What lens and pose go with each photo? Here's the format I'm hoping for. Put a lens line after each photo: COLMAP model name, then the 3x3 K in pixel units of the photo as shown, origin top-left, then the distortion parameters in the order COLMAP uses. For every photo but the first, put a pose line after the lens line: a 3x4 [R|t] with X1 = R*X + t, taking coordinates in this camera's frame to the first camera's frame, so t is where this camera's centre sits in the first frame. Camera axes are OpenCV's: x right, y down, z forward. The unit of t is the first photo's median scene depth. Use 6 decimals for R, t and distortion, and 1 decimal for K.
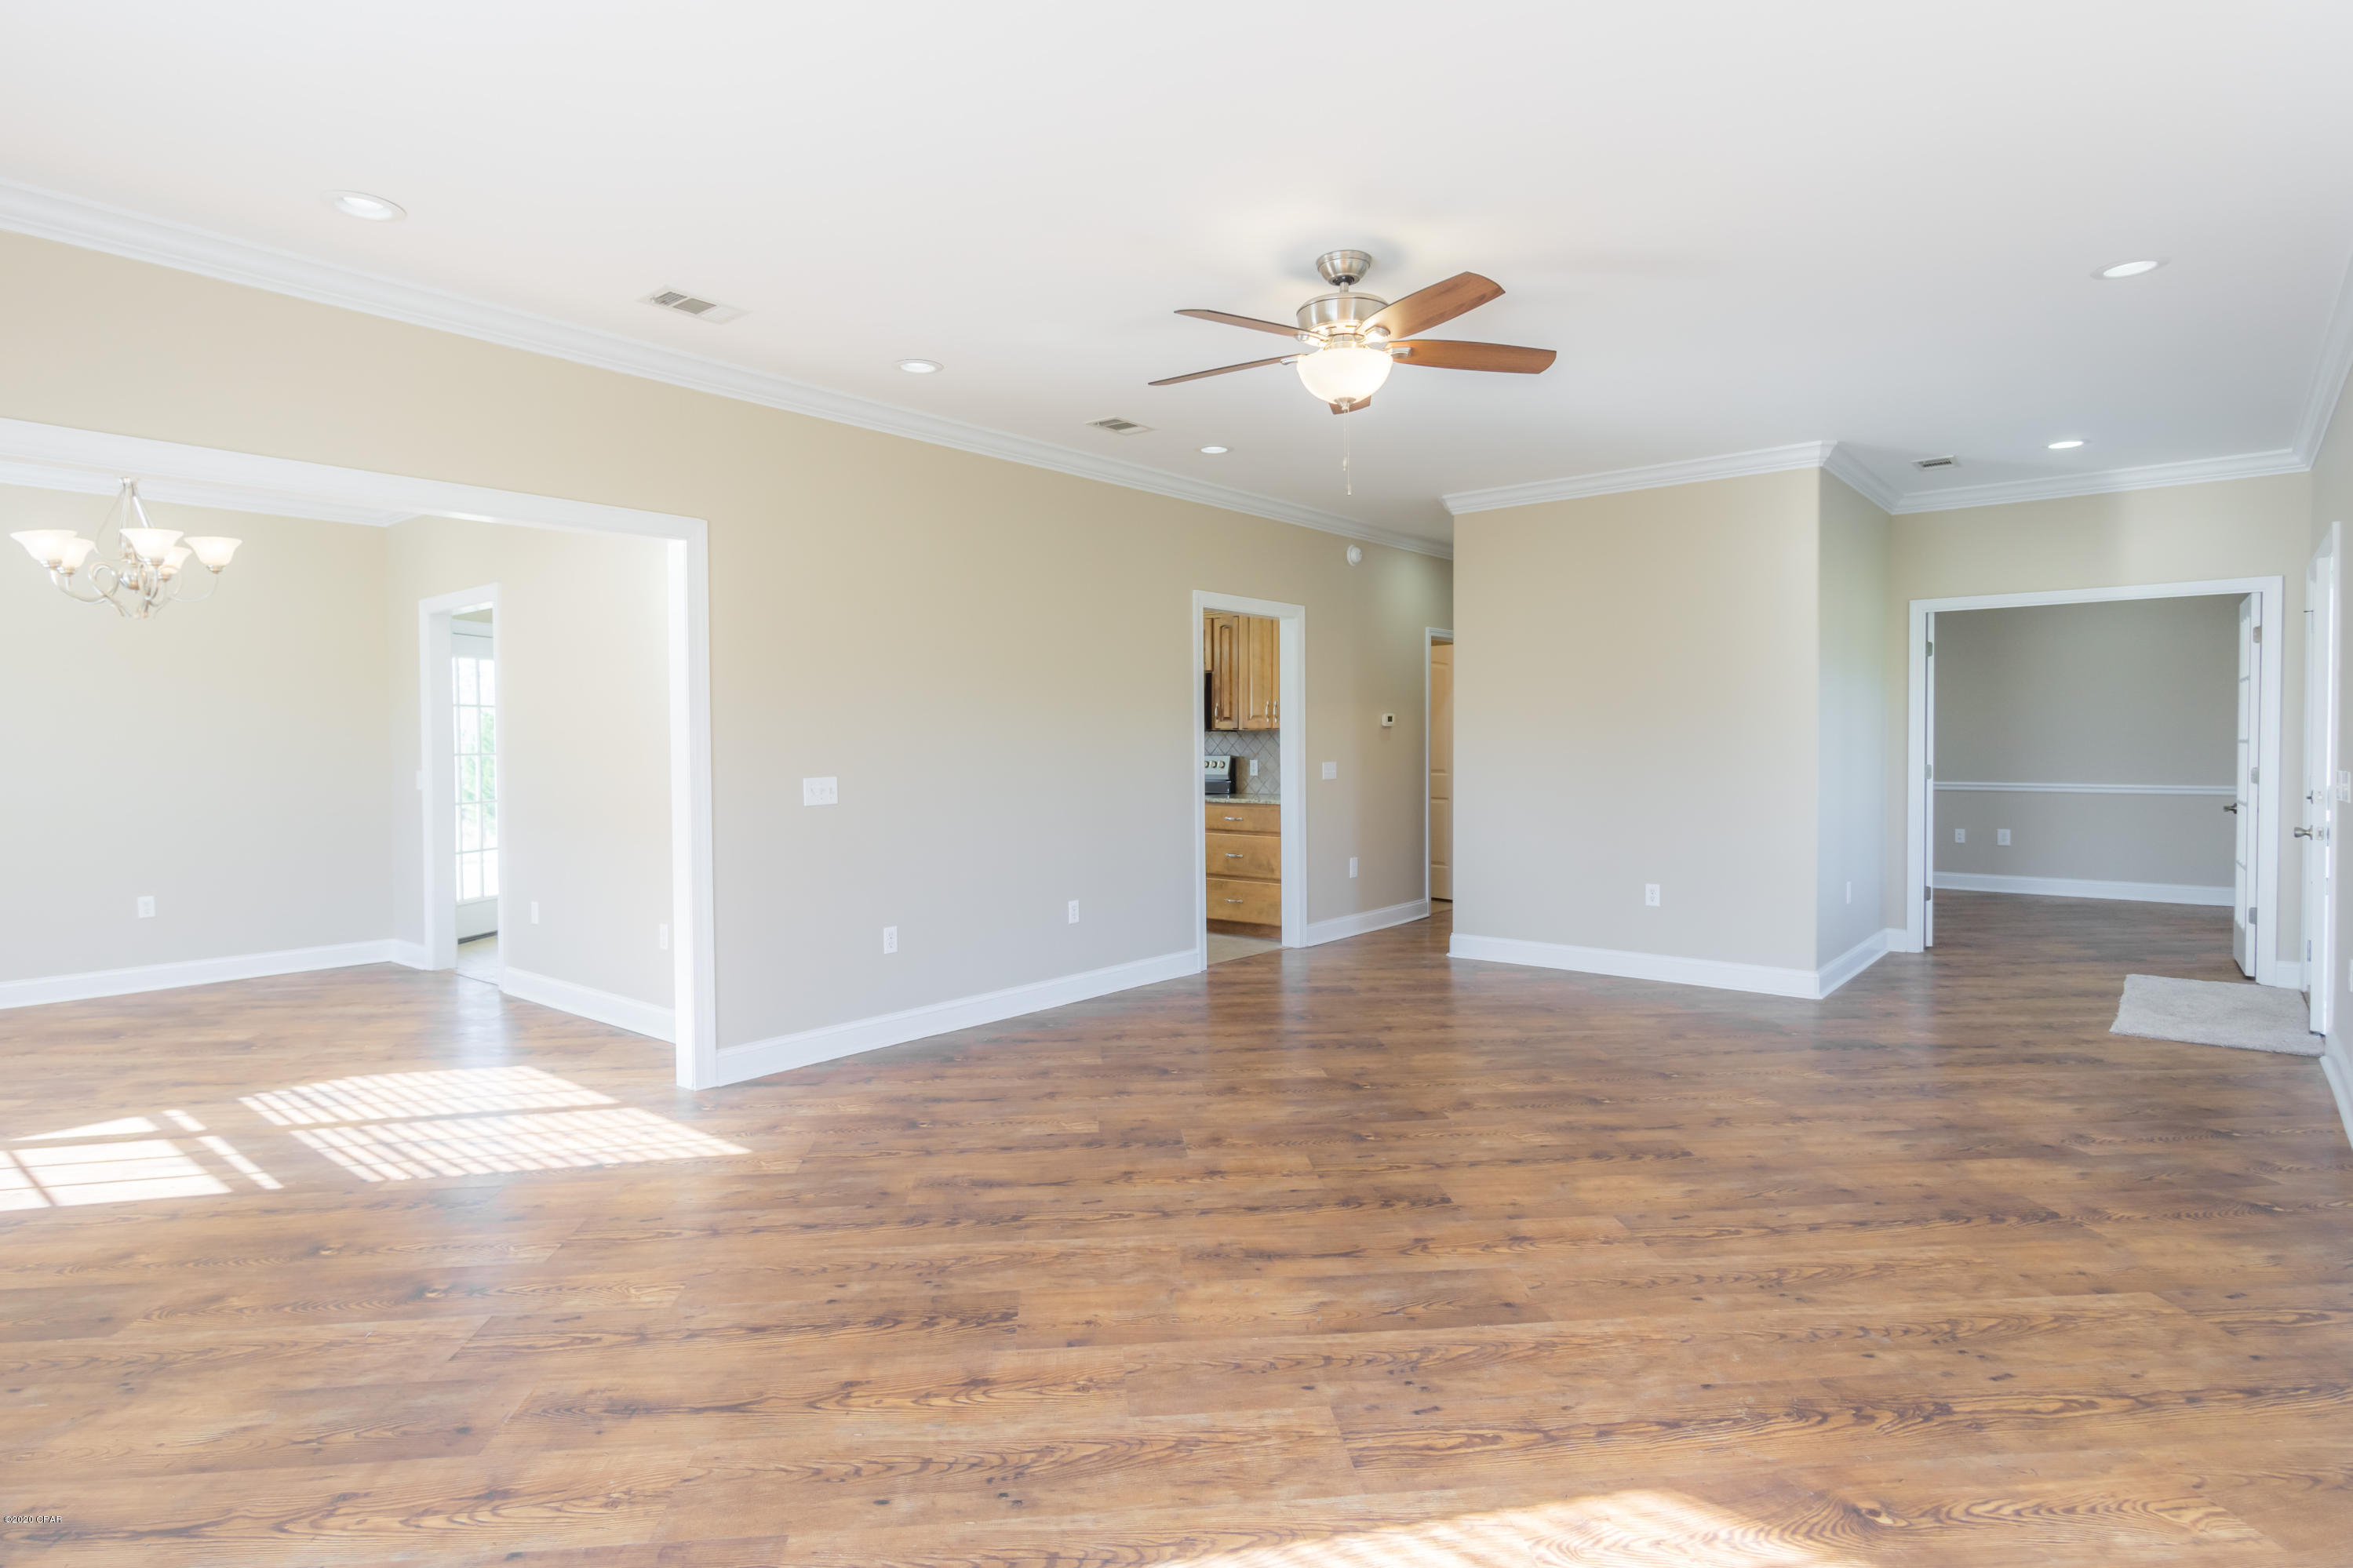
lens RADIAL K [[1236.0, 0, 1189.4], [0, 1236.0, 771.9], [0, 0, 1]] dist [-0.000692, 0.000245]
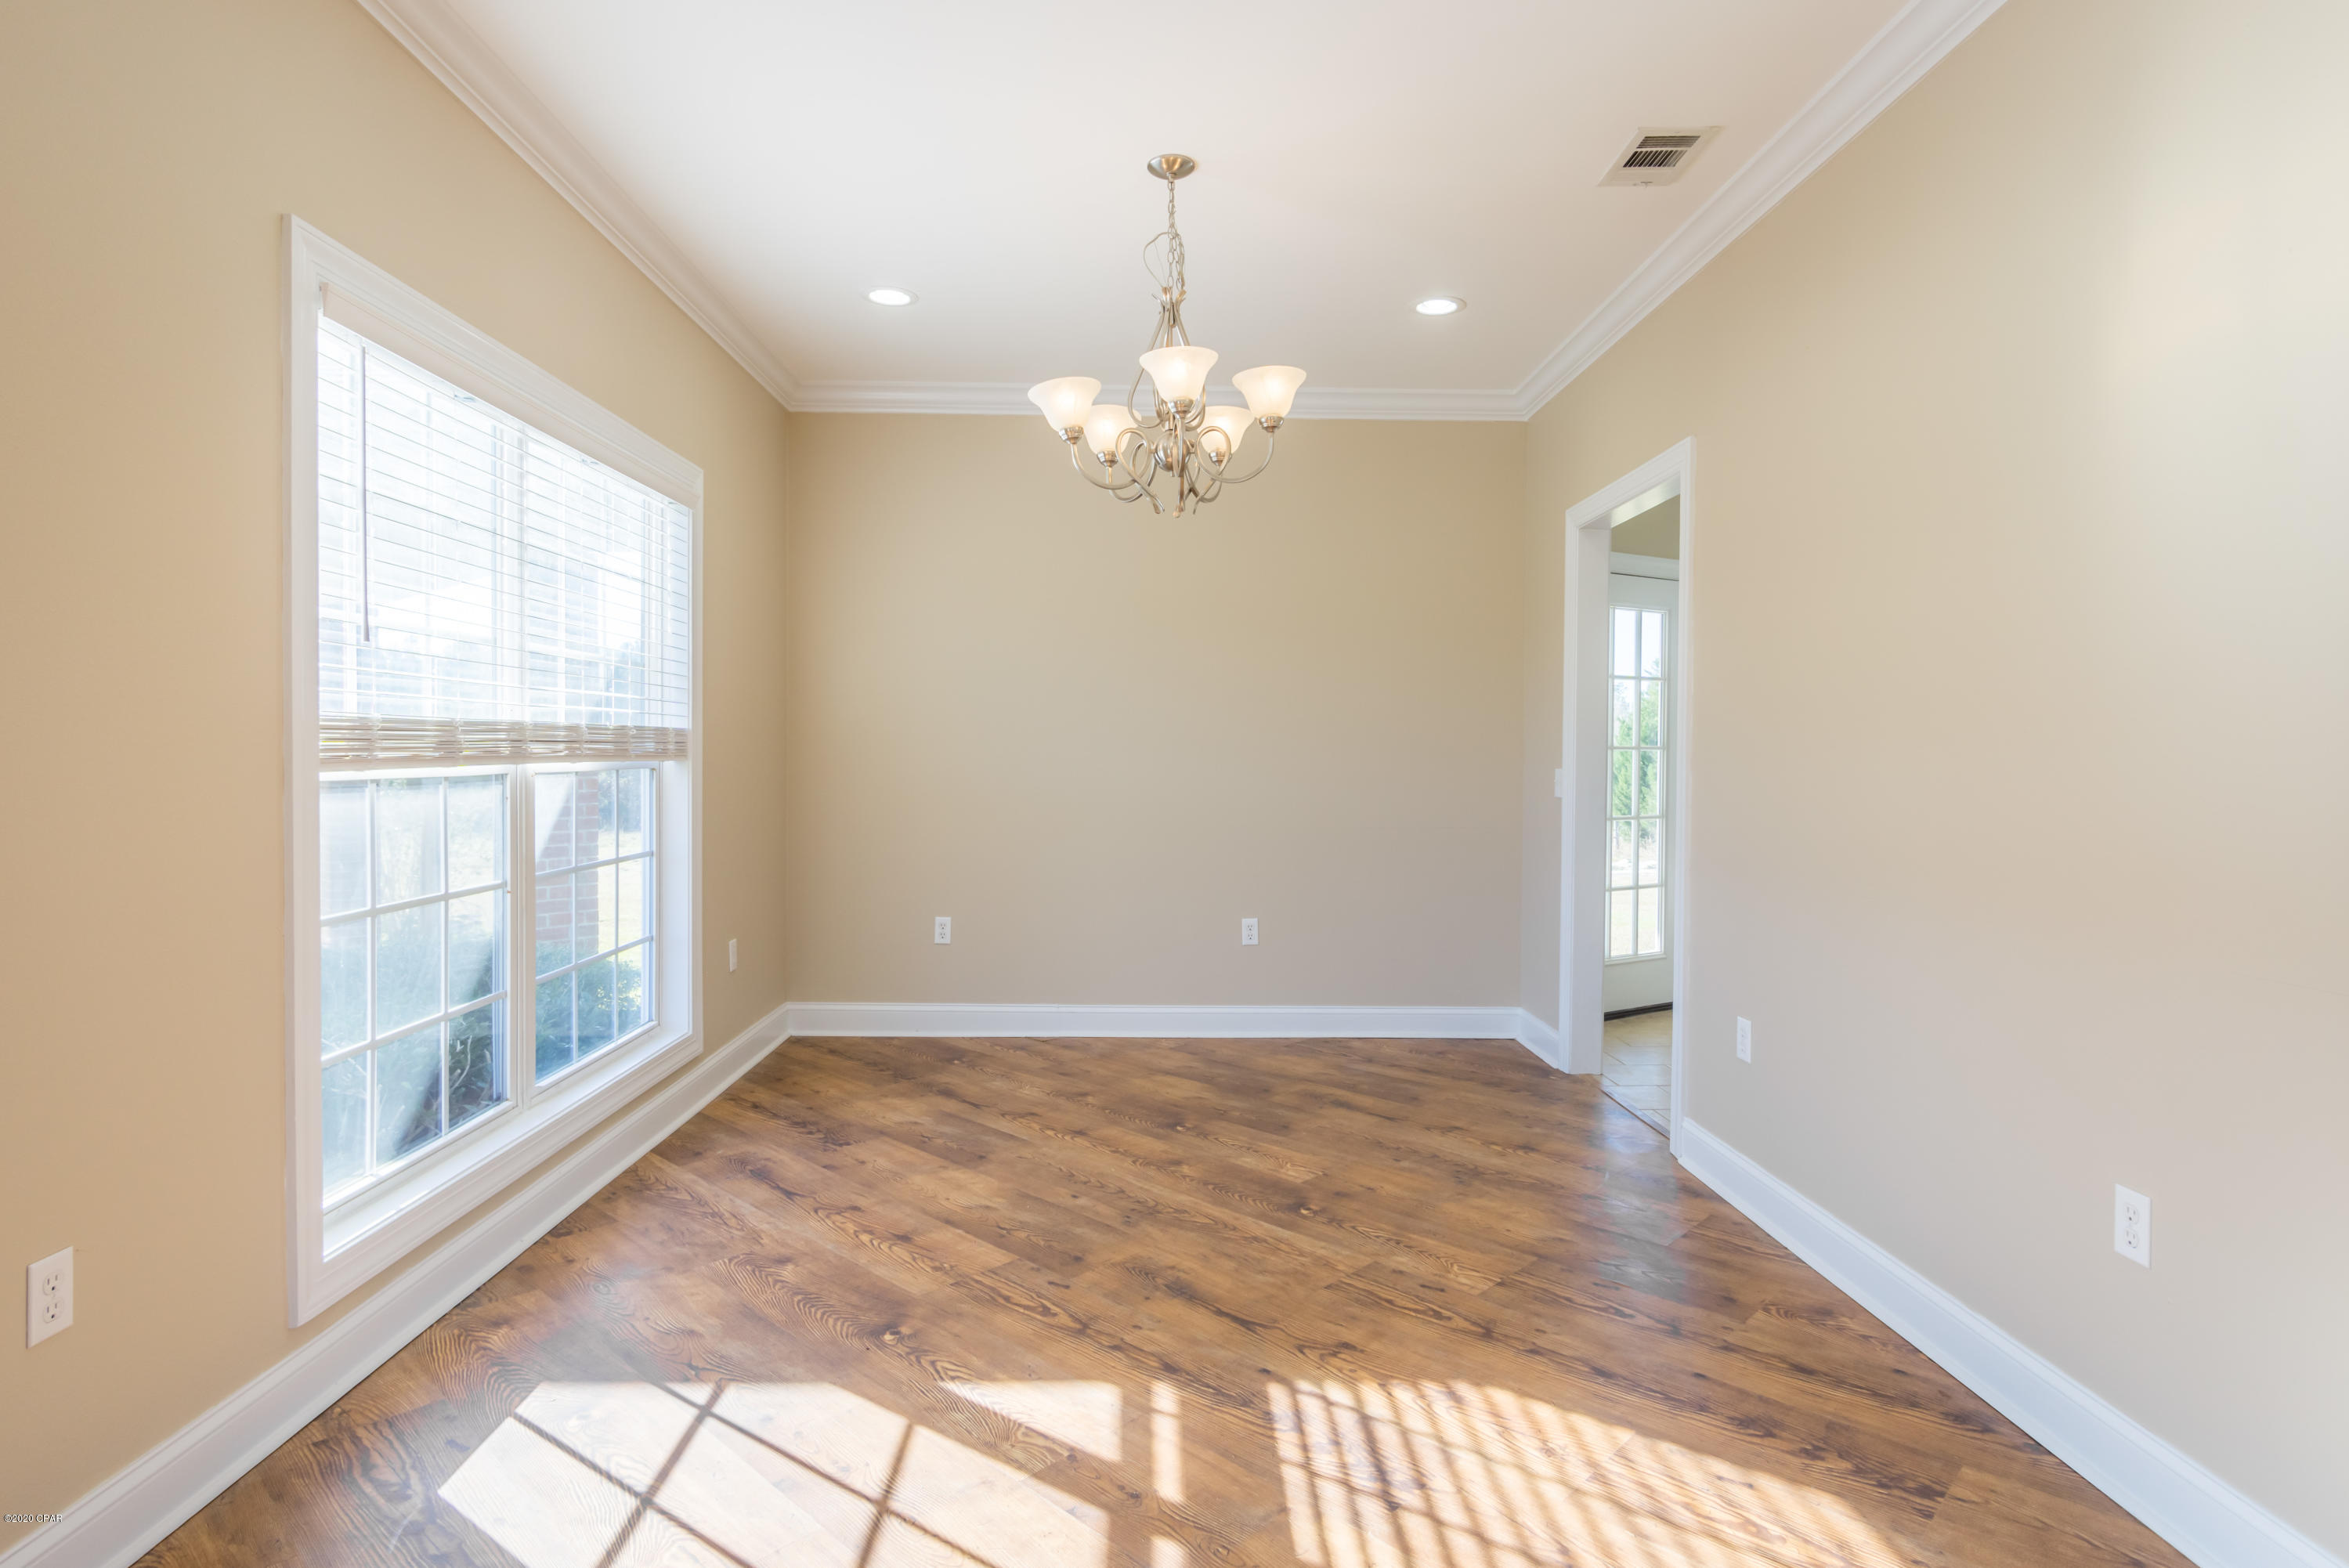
lens RADIAL K [[1234.0, 0, 1187.4], [0, 1234.0, 771.9], [0, 0, 1]] dist [-0.000692, 0.000245]
pose [[0.655297, 0.024542, -0.754972, -0.261999], [-0.028181, 0.999571, 0.008032, 0.002248], [0.754845, 0.016012, 0.655707, 0.426551]]
